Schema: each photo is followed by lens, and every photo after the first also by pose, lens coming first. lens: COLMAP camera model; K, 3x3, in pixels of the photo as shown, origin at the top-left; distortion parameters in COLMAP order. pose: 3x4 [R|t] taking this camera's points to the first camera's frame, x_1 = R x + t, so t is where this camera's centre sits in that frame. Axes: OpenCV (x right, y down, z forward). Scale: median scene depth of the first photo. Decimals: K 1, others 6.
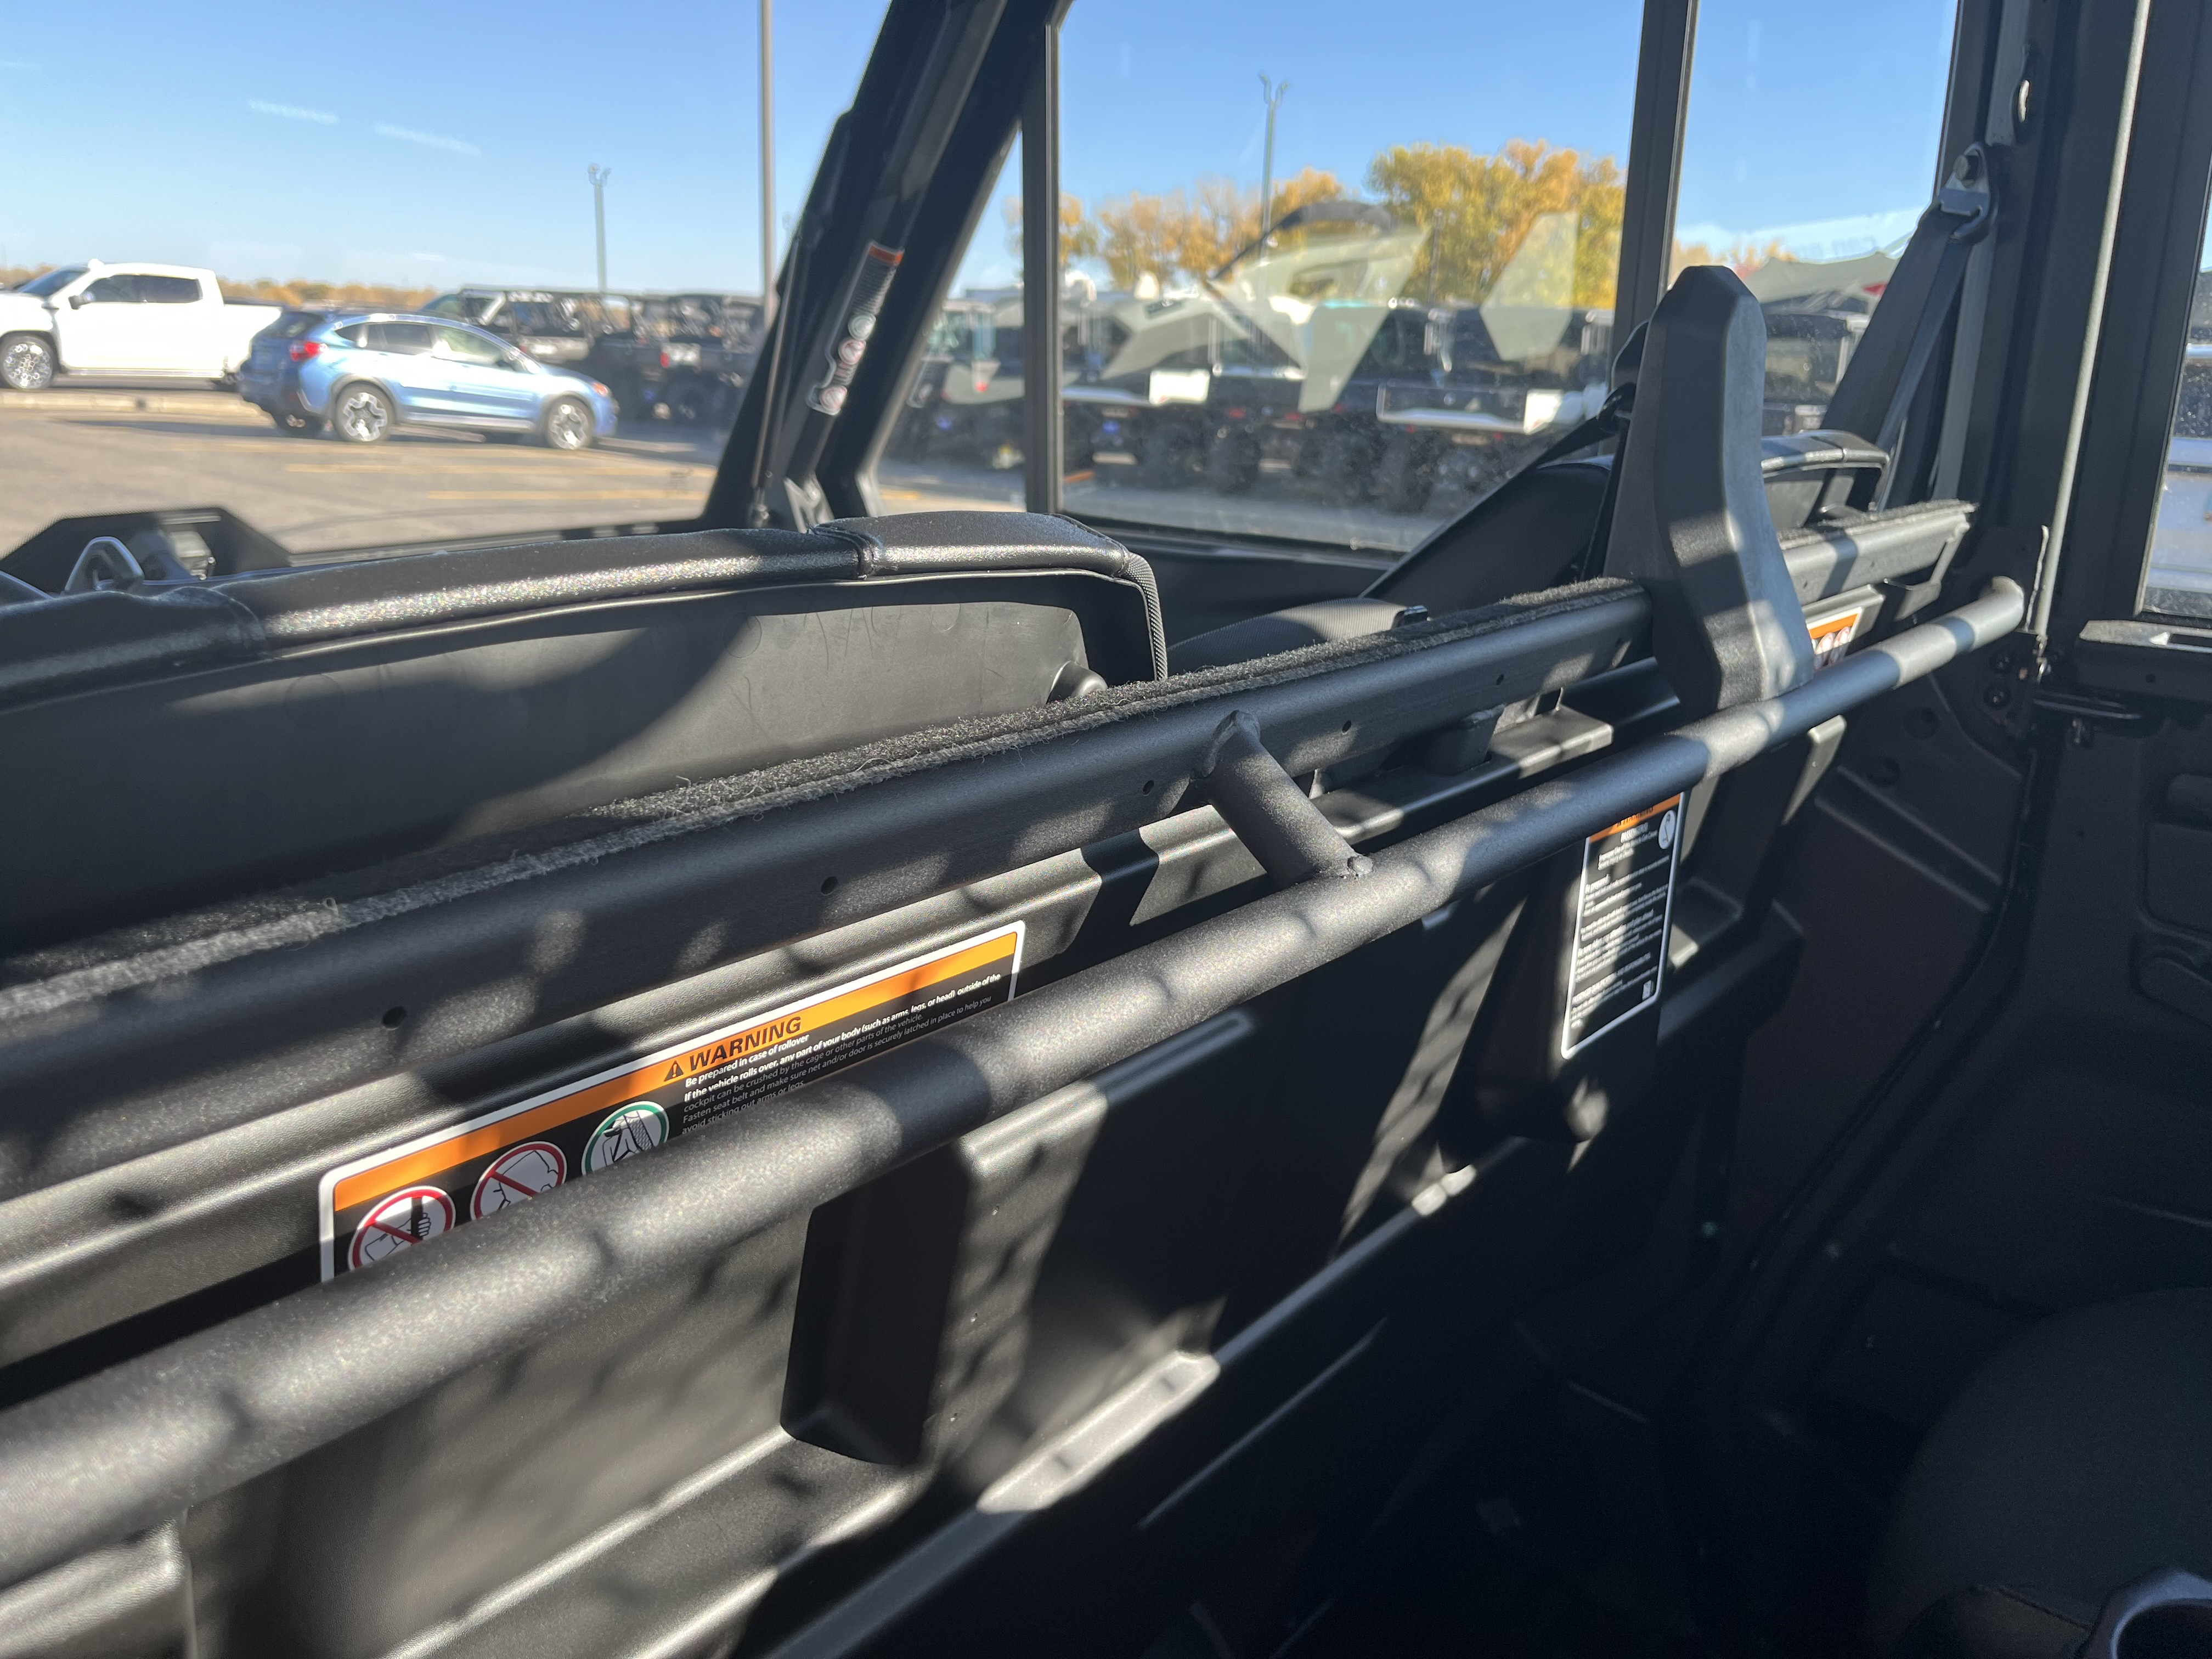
lens RADIAL K [[1726.9, 0, 1106.8], [0, 1726.9, 810.1], [0, 0, 1]] dist [0.030484, -0.040030]
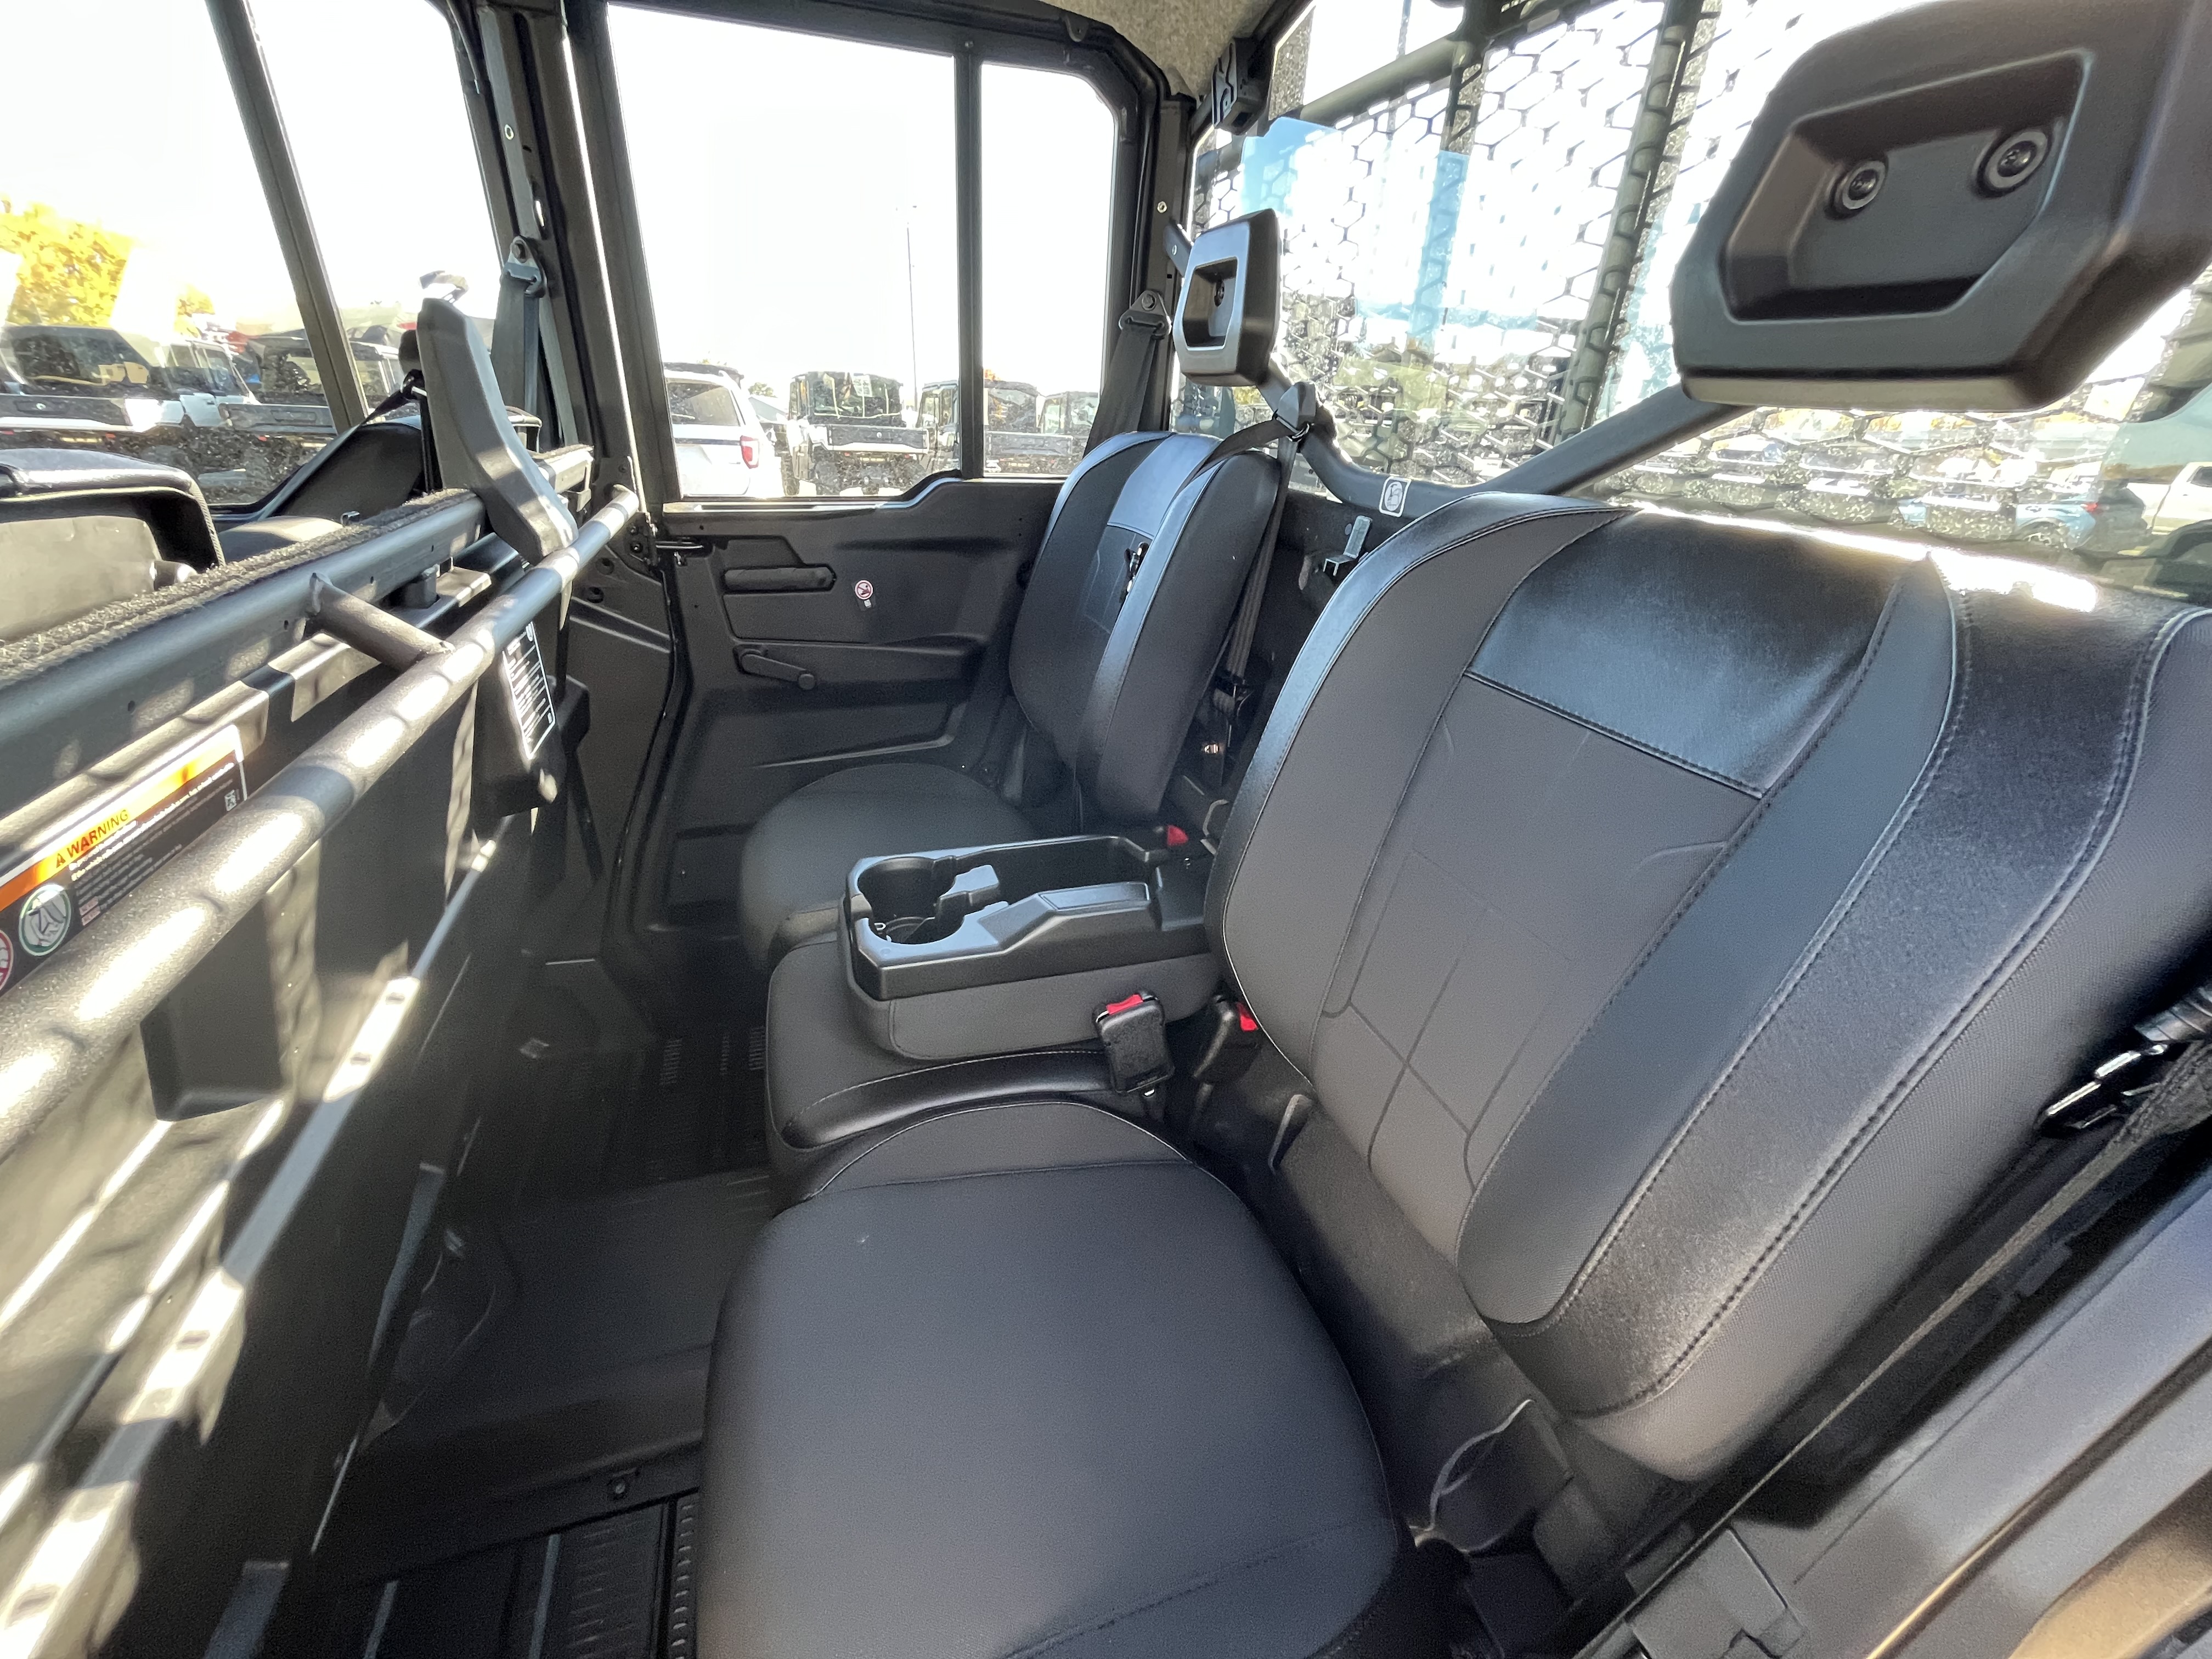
lens RADIAL K [[880.4, 0, 1096.3], [0, 880.4, 838.8], [0, 0, 1]] dist [-0.001294, -0.000323]
pose [[0.534079, -0.386963, 0.751677, -0.195420], [0.207113, 0.921895, 0.327434, 0.042969], [-0.819673, -0.019194, 0.572510, -0.076738]]
